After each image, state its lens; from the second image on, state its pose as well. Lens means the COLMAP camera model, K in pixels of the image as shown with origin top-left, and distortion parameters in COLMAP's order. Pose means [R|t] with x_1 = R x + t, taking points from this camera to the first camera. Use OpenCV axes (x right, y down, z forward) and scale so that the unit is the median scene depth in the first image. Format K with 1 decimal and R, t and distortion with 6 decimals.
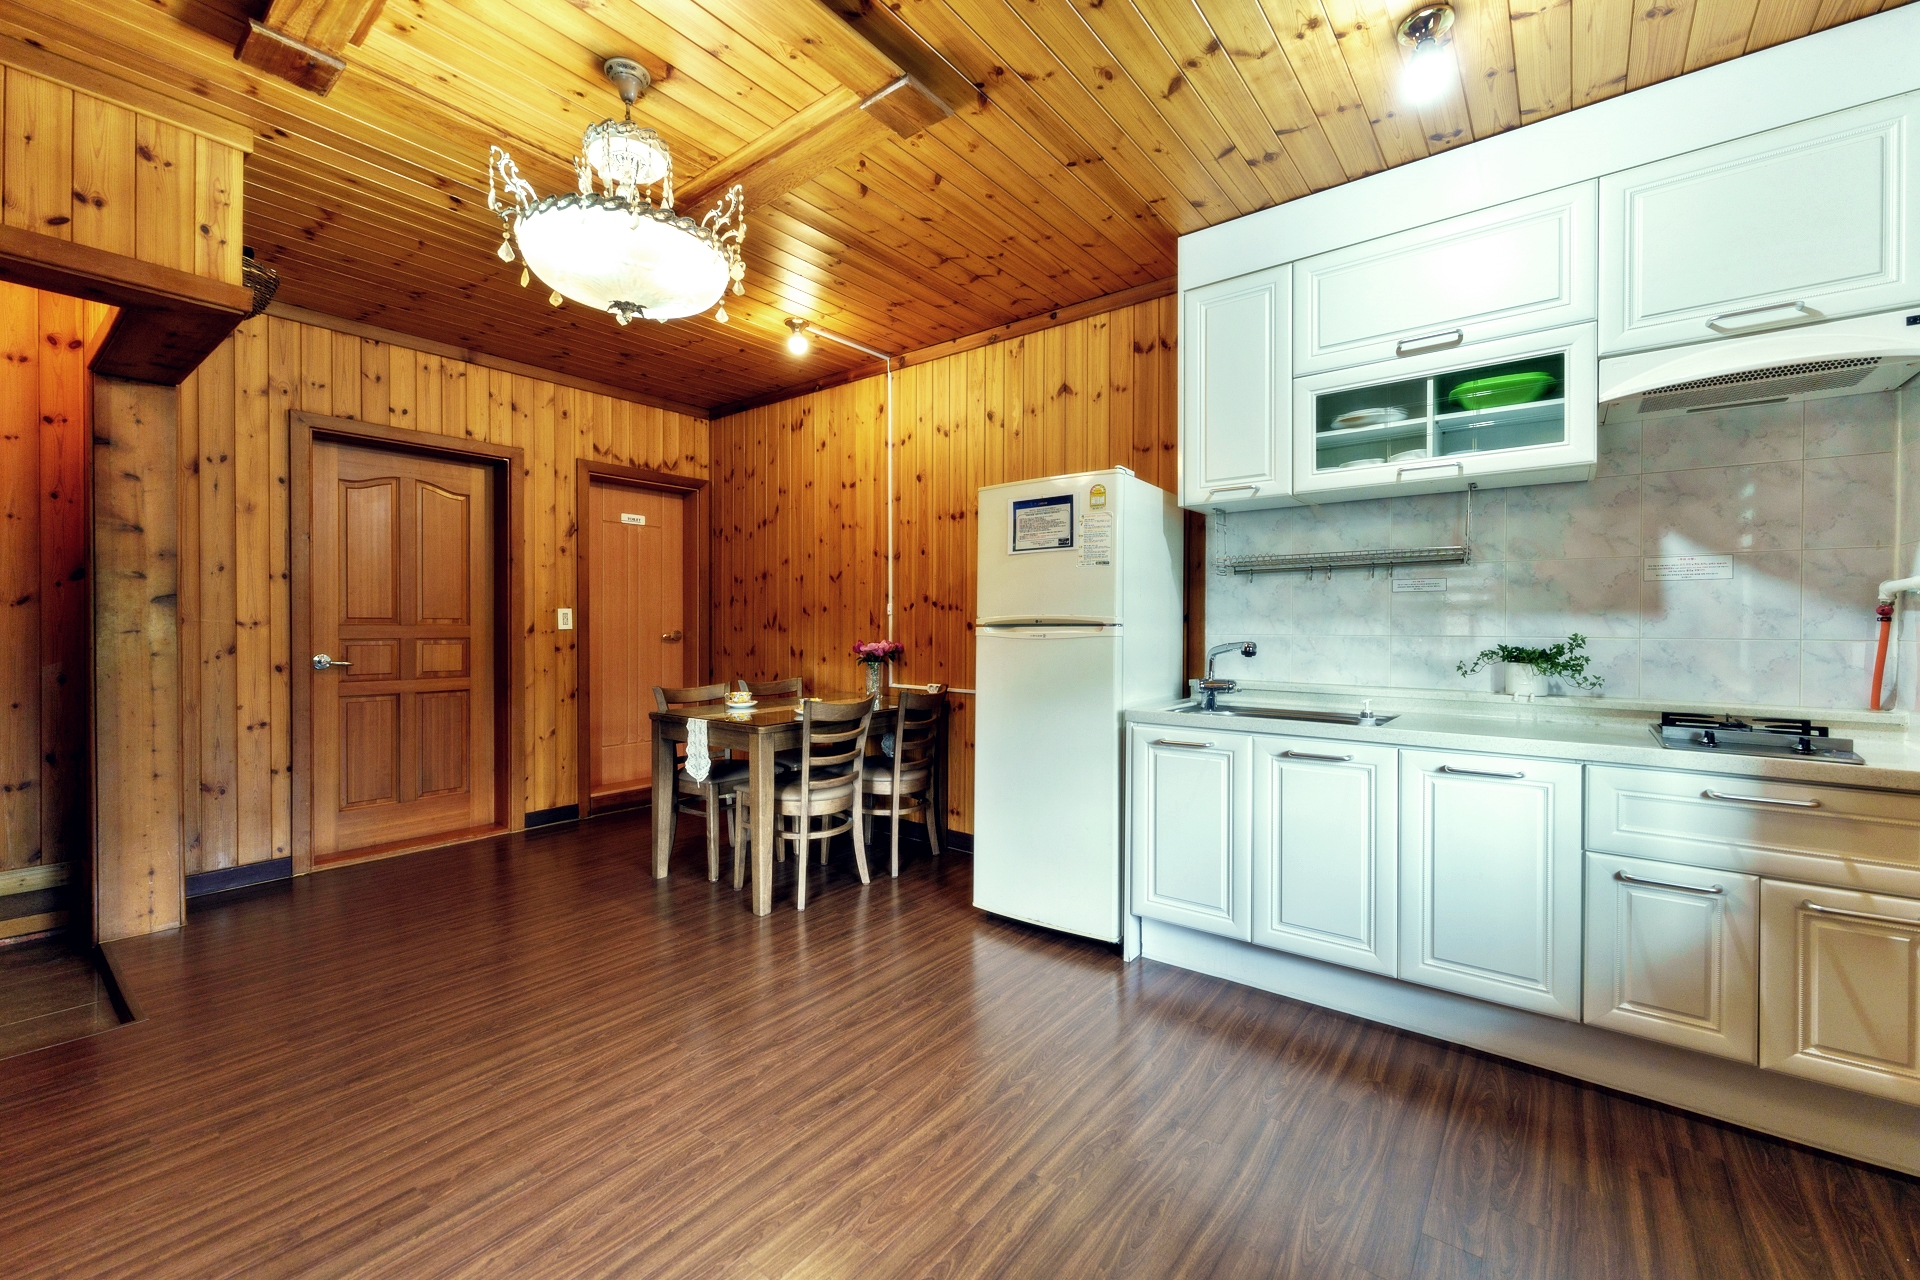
lens RADIAL K [[787.5, 0, 960.6], [0, 787.5, 626.7], [0, 0, 1]] dist [0.001687, 0.000037]
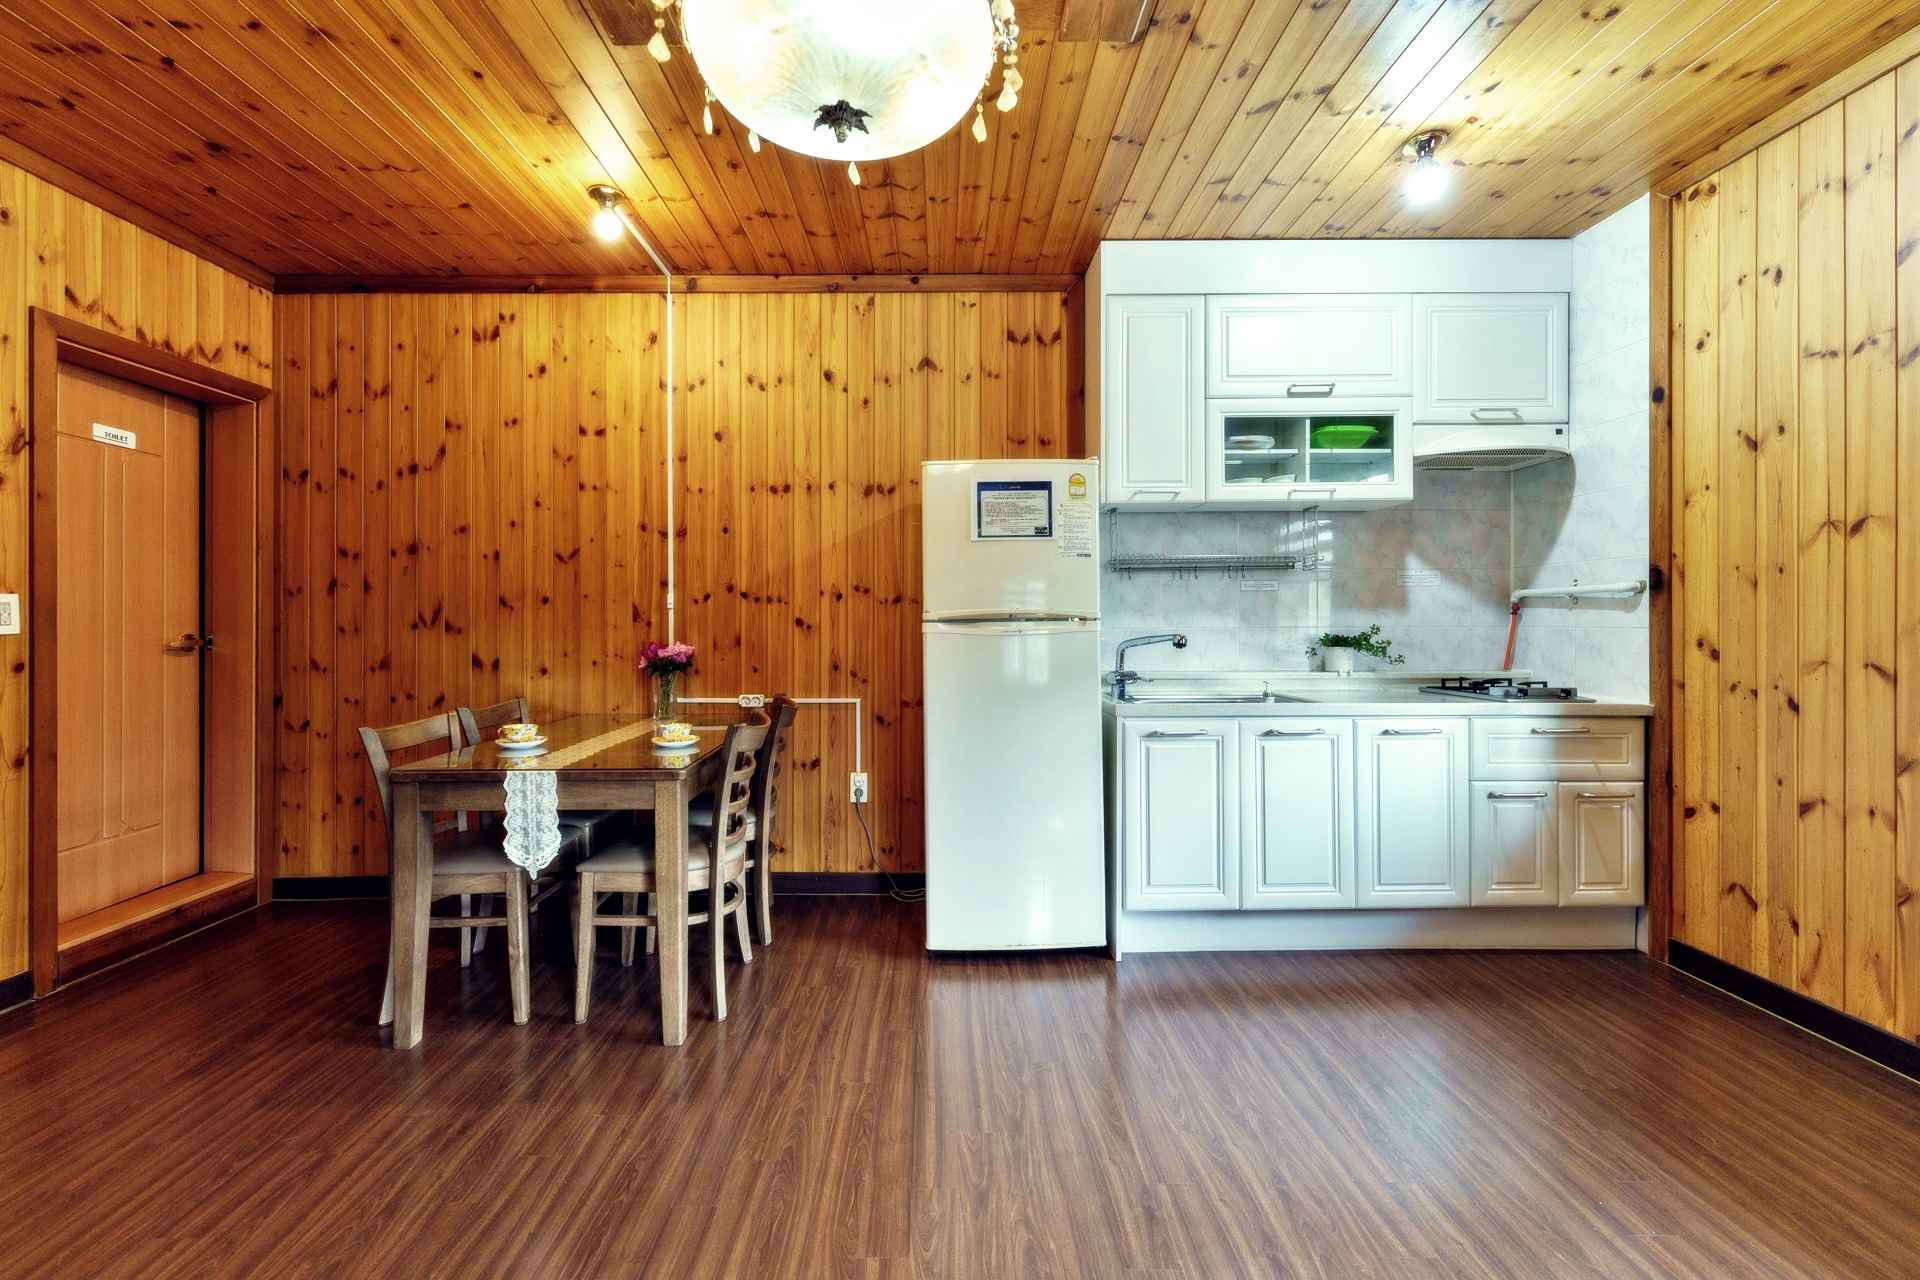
lens RADIAL K [[805.6, 0, 955.1], [0, 805.6, 613.7], [0, 0, 1]] dist [0.001484, -0.000107]
pose [[0.778636, 0.000146, 0.627476, -0.520557], [0.007174, 0.999933, -0.009136, -0.001101], [-0.627435, 0.011615, 0.778582, 0.304320]]
